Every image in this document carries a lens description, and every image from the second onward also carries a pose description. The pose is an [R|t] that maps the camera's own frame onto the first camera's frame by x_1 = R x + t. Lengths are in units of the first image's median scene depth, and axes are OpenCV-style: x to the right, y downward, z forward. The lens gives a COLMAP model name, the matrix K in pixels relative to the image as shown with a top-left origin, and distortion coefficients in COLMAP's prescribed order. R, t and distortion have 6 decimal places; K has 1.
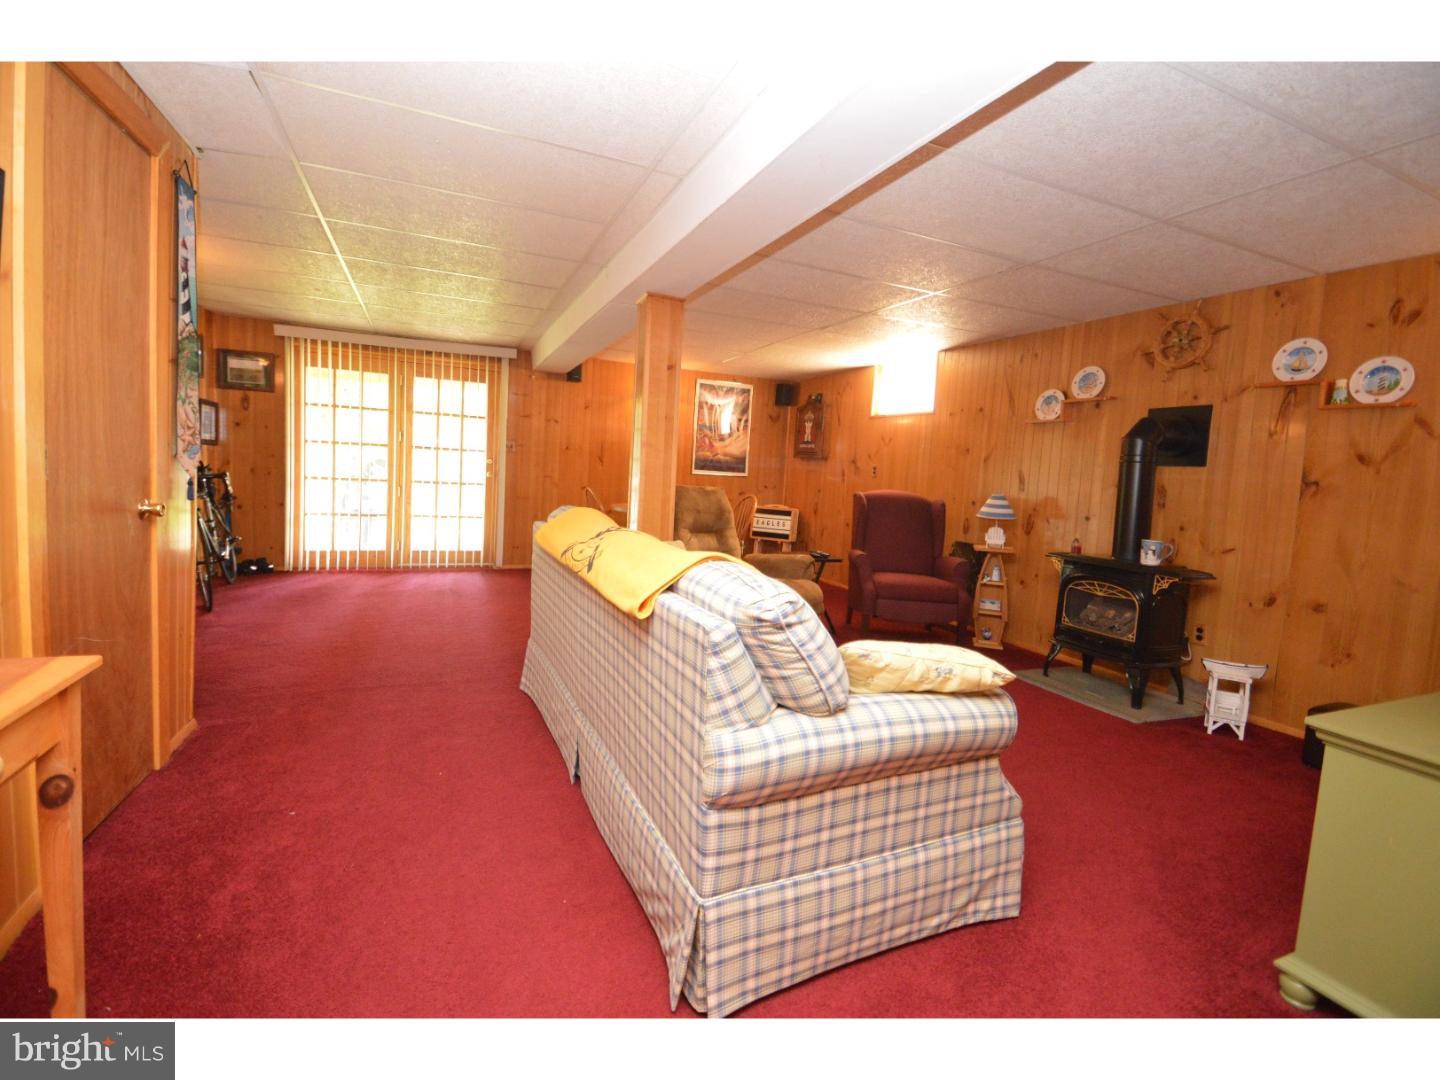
lens RADIAL K [[641.1, 0, 700.2], [0, 641.1, 516.6], [0, 0, 1]] dist [0.001825, -0.010689]
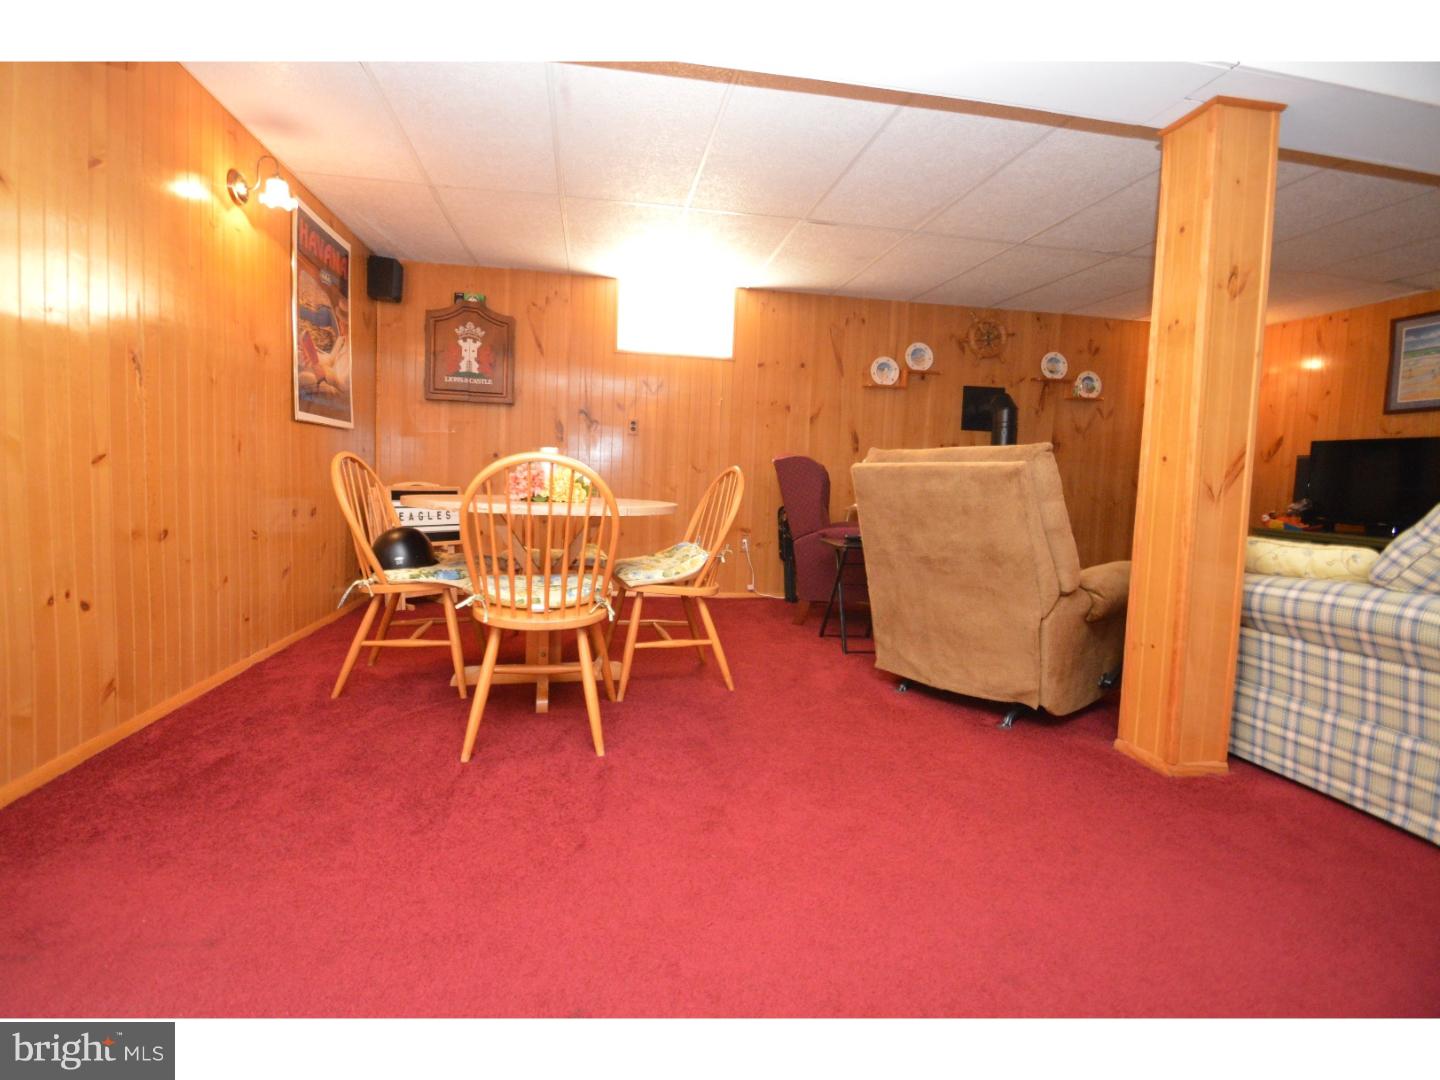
lens RADIAL K [[641.1, 0, 700.2], [0, 641.1, 516.6], [0, 0, 1]] dist [0.001825, -0.010689]
pose [[0.246743, -0.106717, 0.963187, -0.535725], [0.049275, 0.994014, 0.097510, -0.044285], [-0.967827, 0.023402, 0.250524, 0.914452]]
